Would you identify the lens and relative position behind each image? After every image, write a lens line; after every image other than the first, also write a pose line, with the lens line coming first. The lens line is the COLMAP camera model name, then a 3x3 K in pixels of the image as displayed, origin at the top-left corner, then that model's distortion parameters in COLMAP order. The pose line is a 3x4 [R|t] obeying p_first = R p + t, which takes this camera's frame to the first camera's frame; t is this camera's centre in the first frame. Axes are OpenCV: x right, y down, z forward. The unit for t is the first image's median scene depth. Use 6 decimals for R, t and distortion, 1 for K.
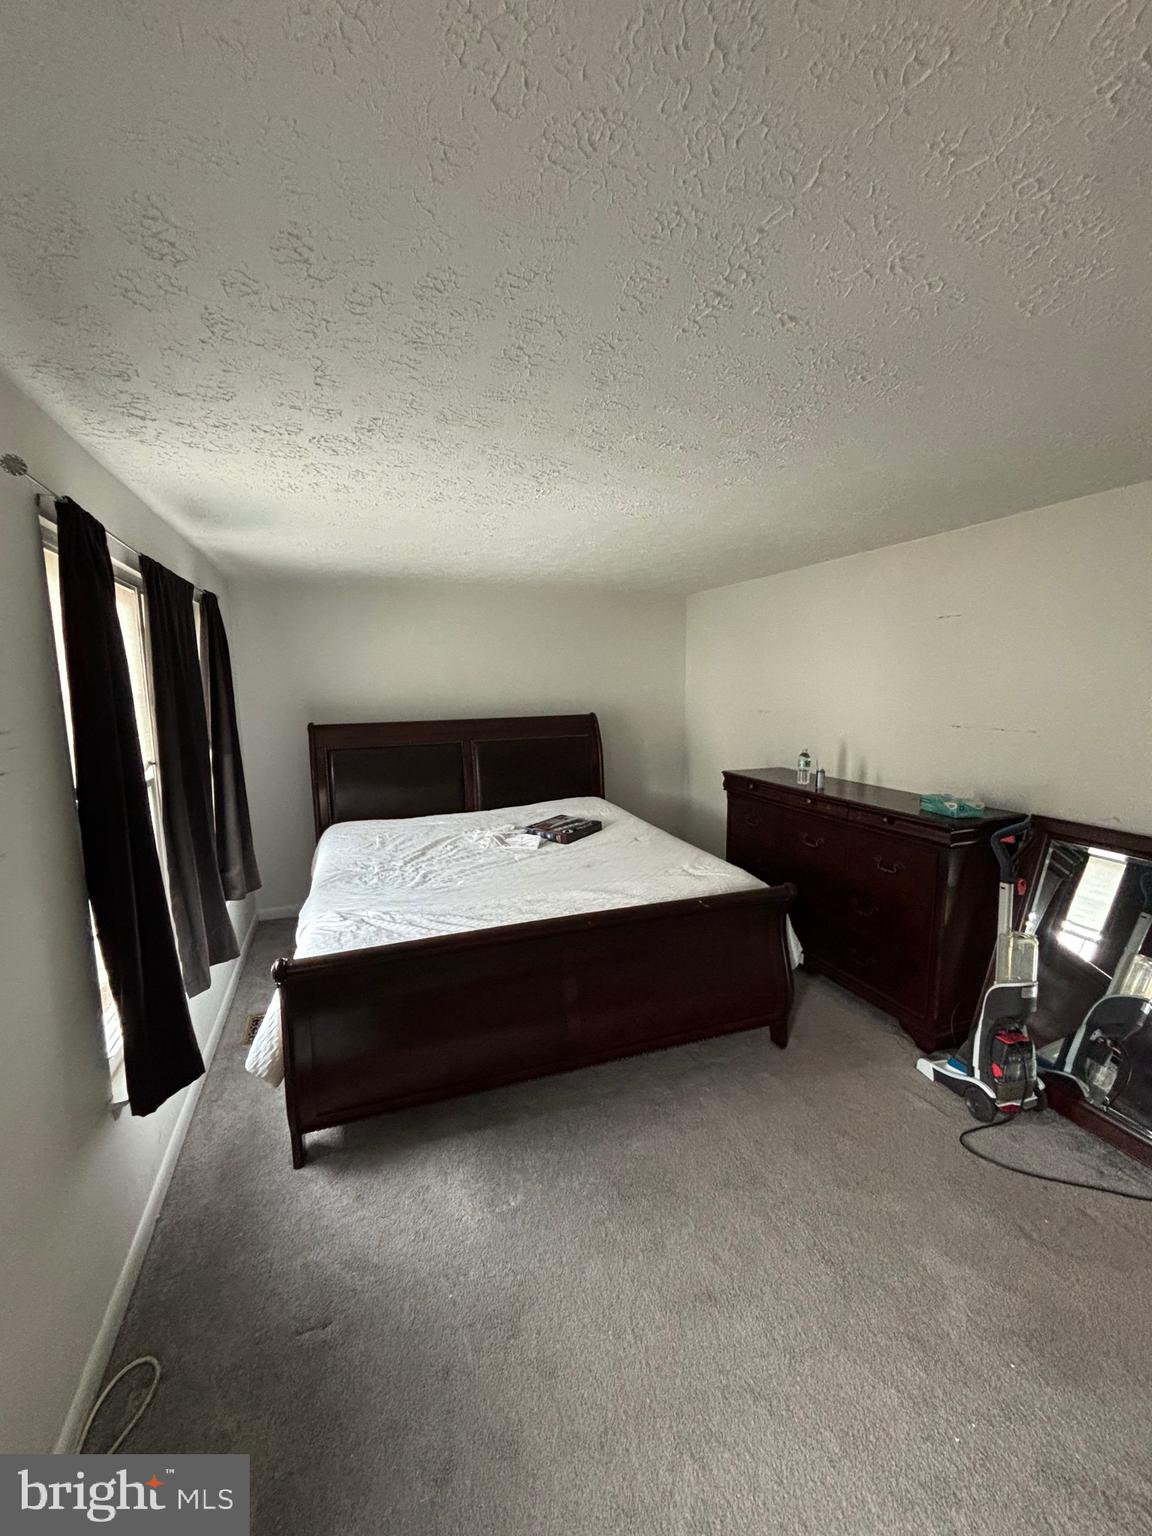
lens RADIAL K [[616.4, 0, 574.5], [0, 616.4, 755.8], [0, 0, 1]] dist [-0.003145, 0.000032]
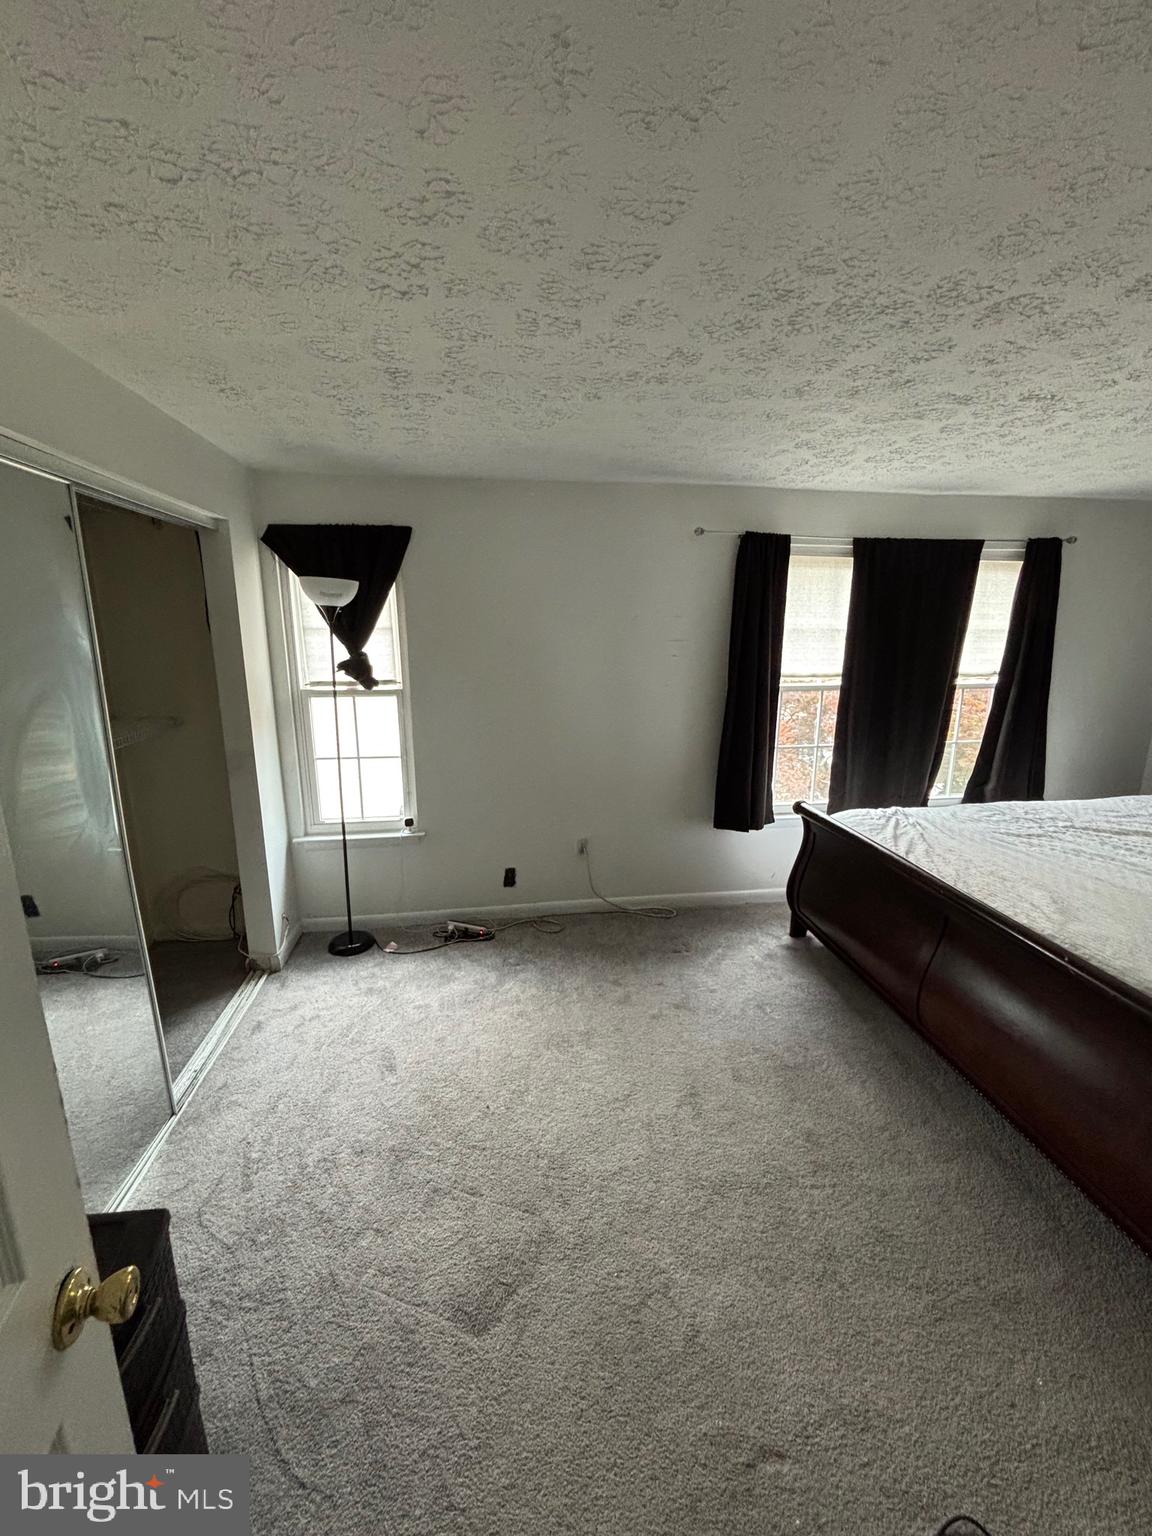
lens RADIAL K [[616.4, 0, 574.5], [0, 616.4, 755.8], [0, 0, 1]] dist [-0.003145, 0.000032]
pose [[-0.208155, 0.216842, -0.953756, 0.859451], [-0.114066, 0.963080, 0.243856, -0.074863], [0.971422, 0.159551, -0.175735, 0.534830]]
